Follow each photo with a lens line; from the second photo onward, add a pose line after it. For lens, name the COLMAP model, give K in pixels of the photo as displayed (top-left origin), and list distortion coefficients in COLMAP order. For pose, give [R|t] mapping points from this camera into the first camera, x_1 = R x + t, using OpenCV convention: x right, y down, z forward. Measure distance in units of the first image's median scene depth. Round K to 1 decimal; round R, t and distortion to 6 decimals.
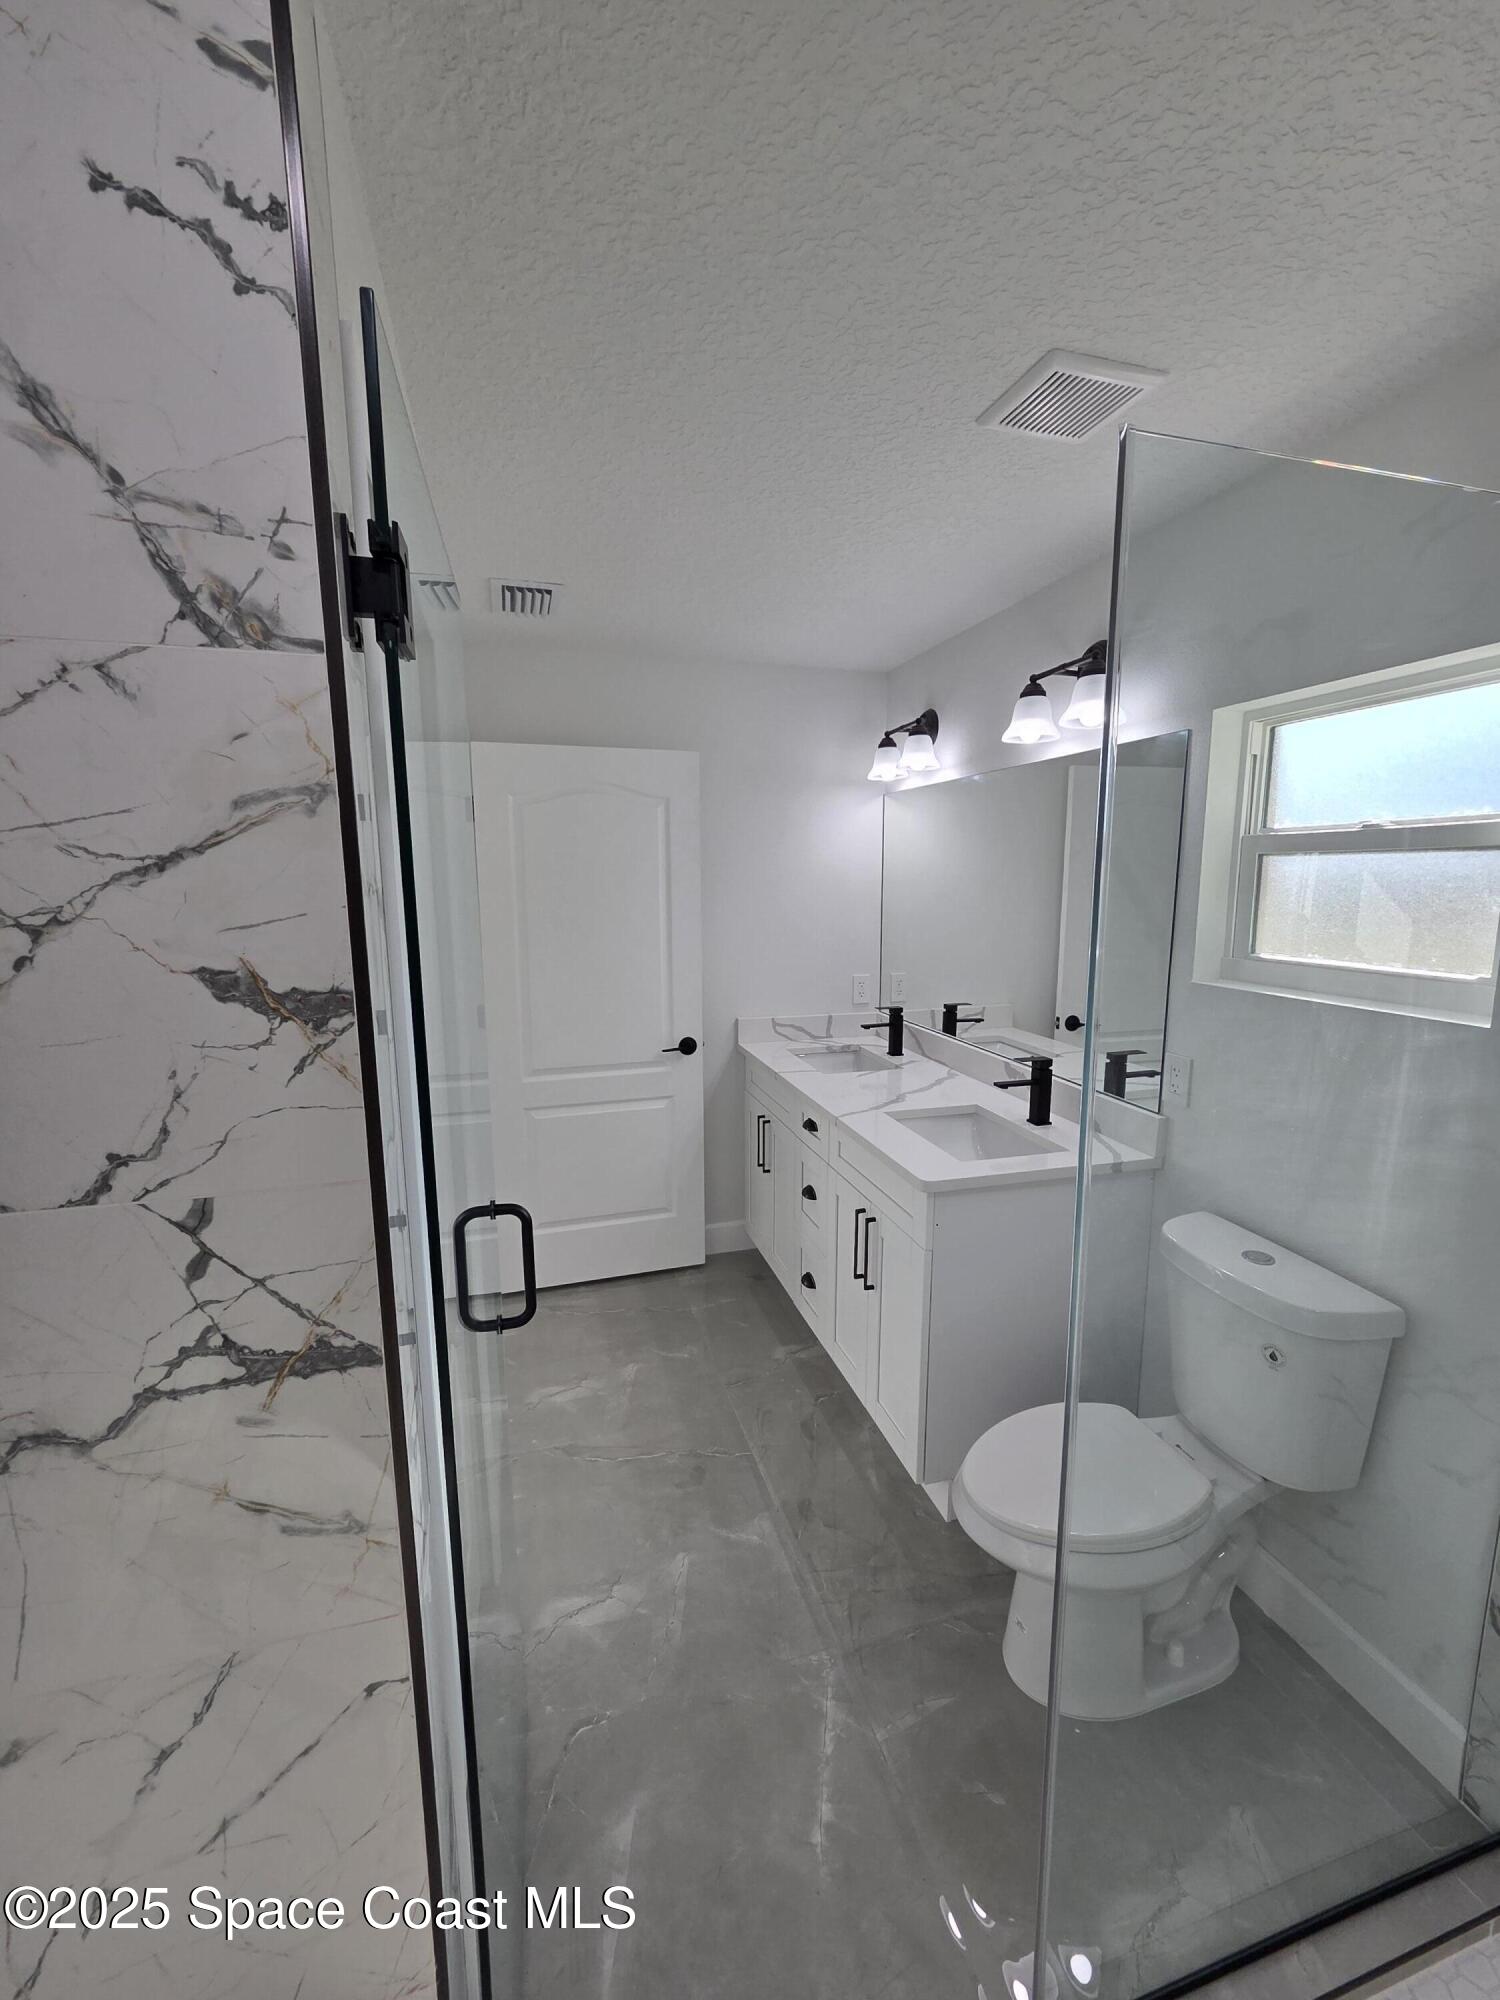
lens RADIAL K [[814.8, 0, 745.4], [0, 814.8, 1002.6], [0, 0, 1]] dist [-0.001630, 0.000014]
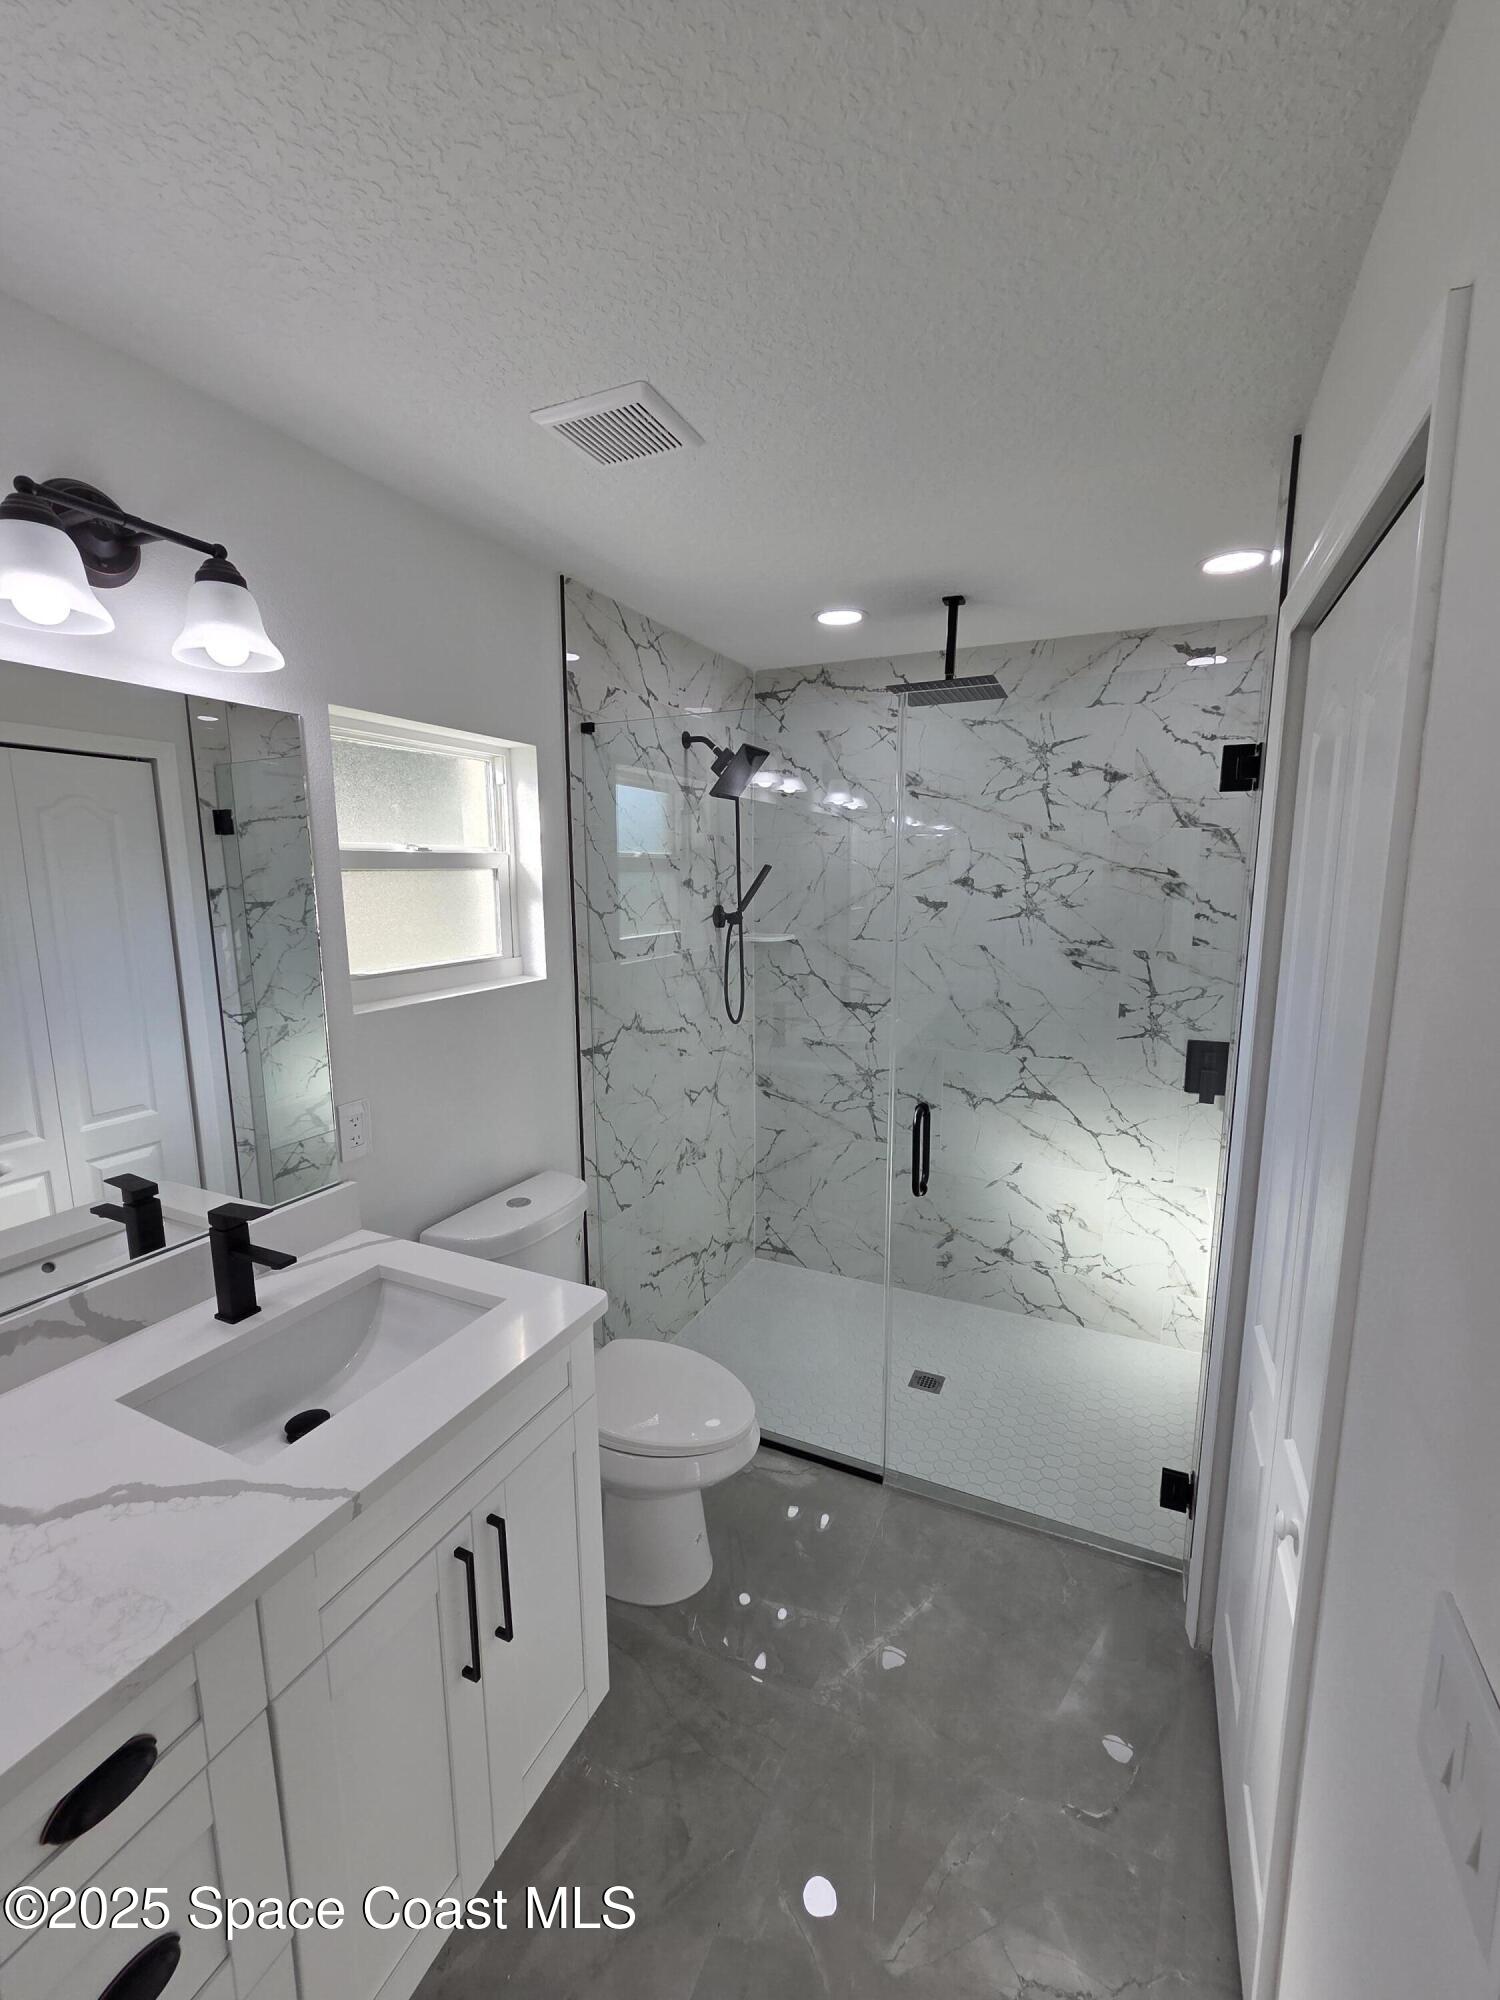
lens RADIAL K [[814.8, 0, 745.4], [0, 814.8, 1002.6], [0, 0, 1]] dist [-0.001630, 0.000014]
pose [[-0.745652, -0.092414, 0.659896, -0.363966], [0.115097, 0.957587, 0.264159, -0.233526], [-0.656320, 0.272923, -0.703390, 1.412368]]
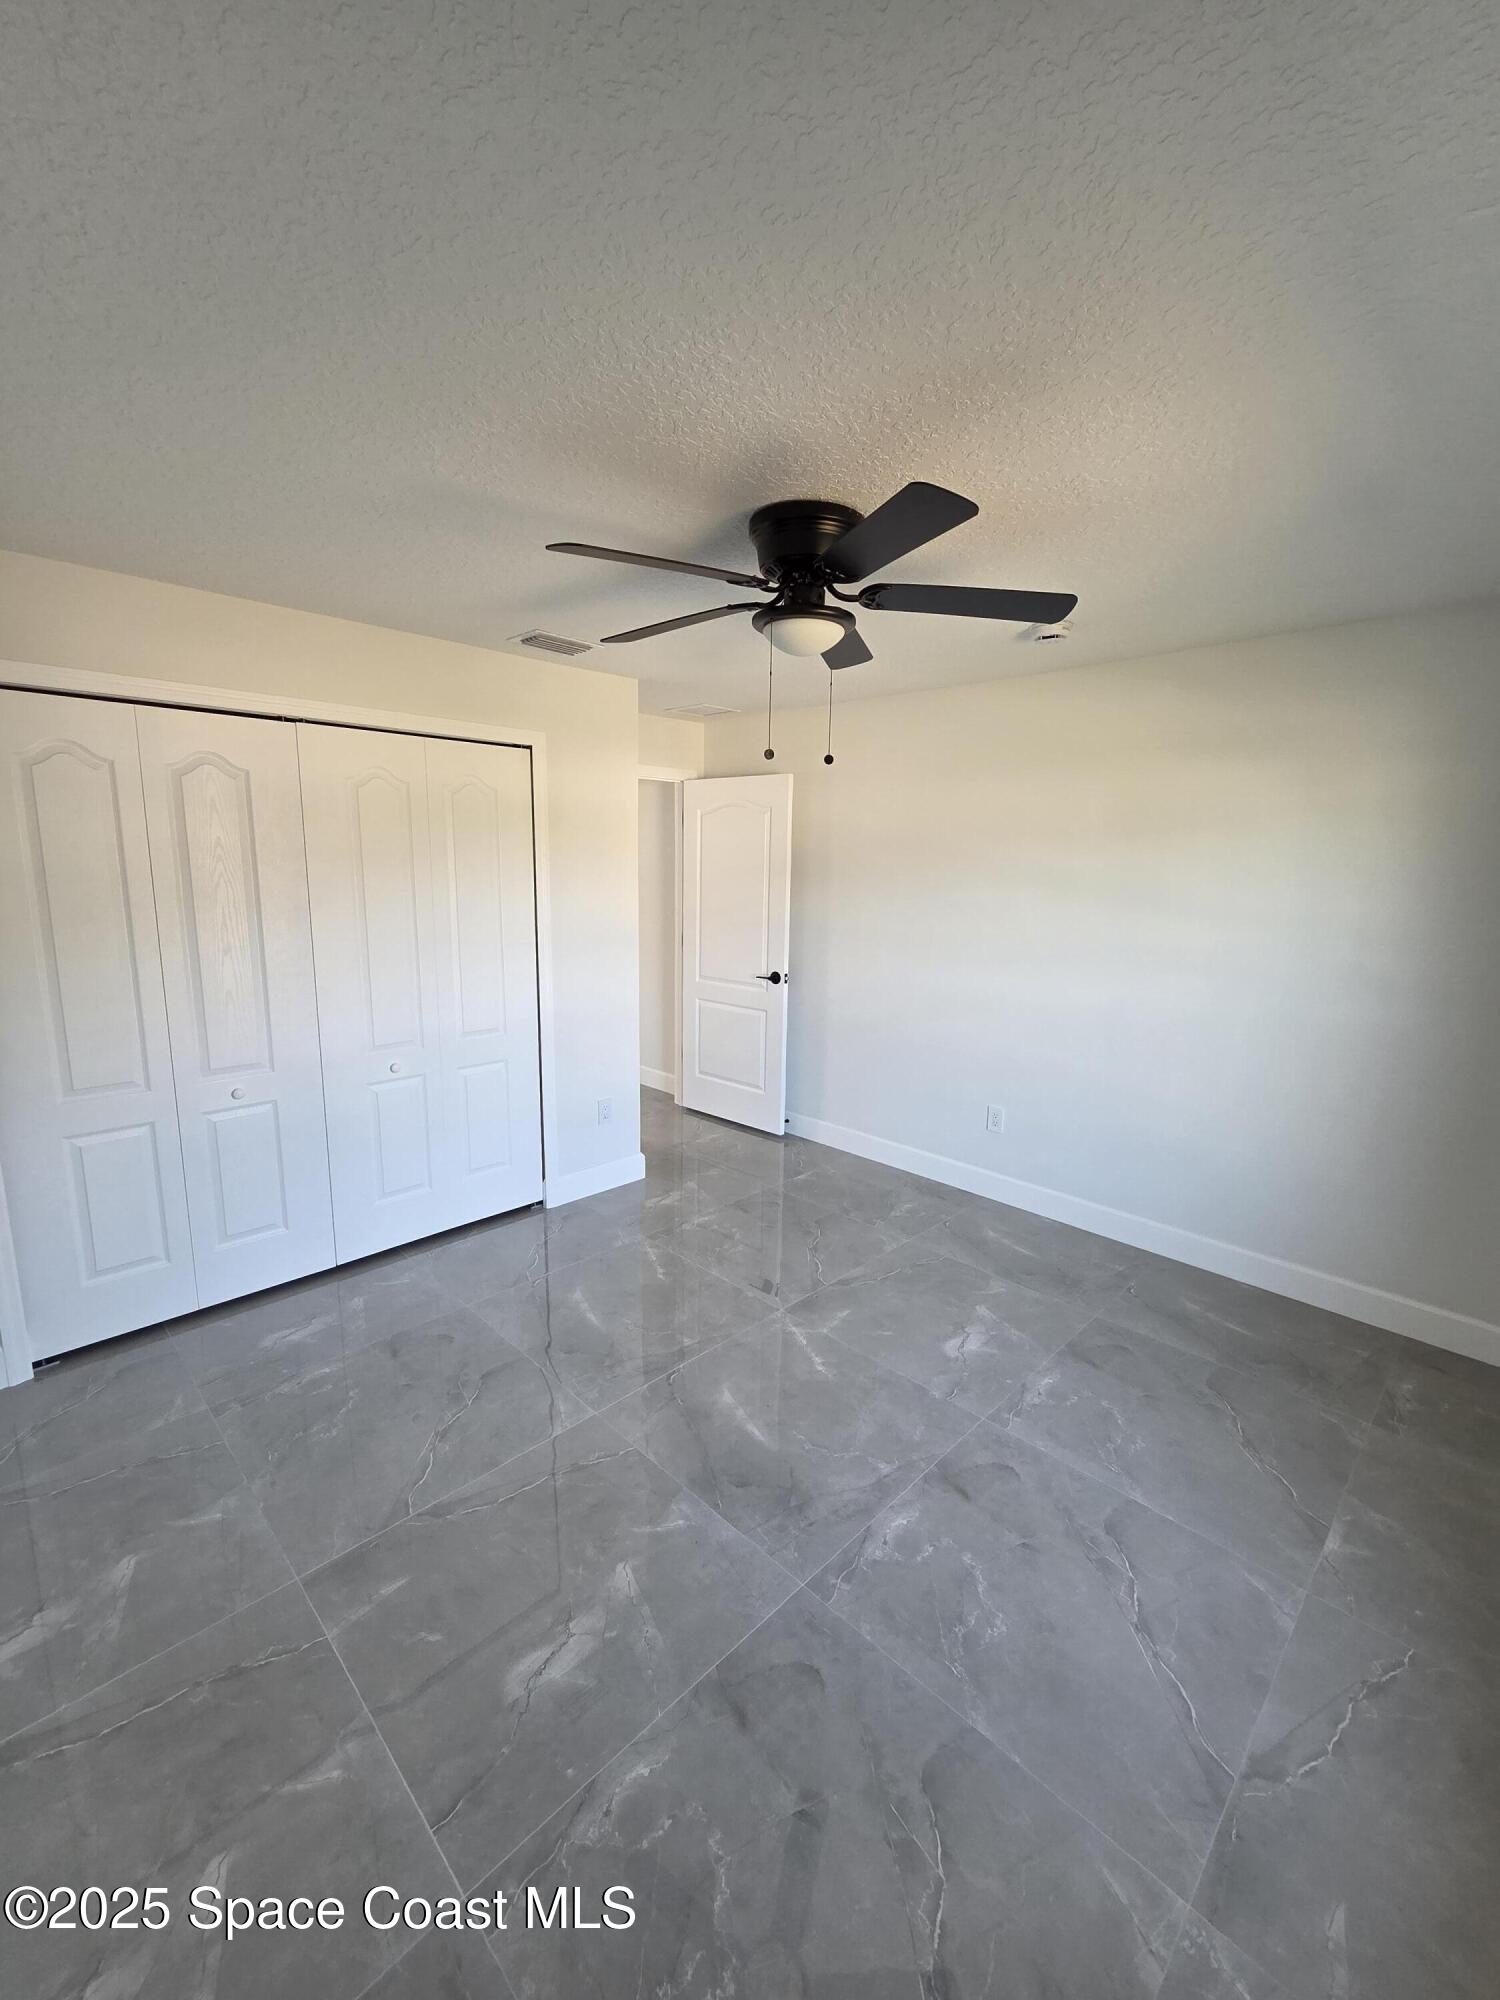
lens RADIAL K [[814.8, 0, 745.4], [0, 814.8, 1002.6], [0, 0, 1]] dist [-0.001630, 0.000014]
pose [[0.874269, -0.059439, 0.481789, -0.399650], [0.054860, 0.998215, 0.023602, 0.002965], [-0.482332, 0.005796, 0.875969, 0.094484]]
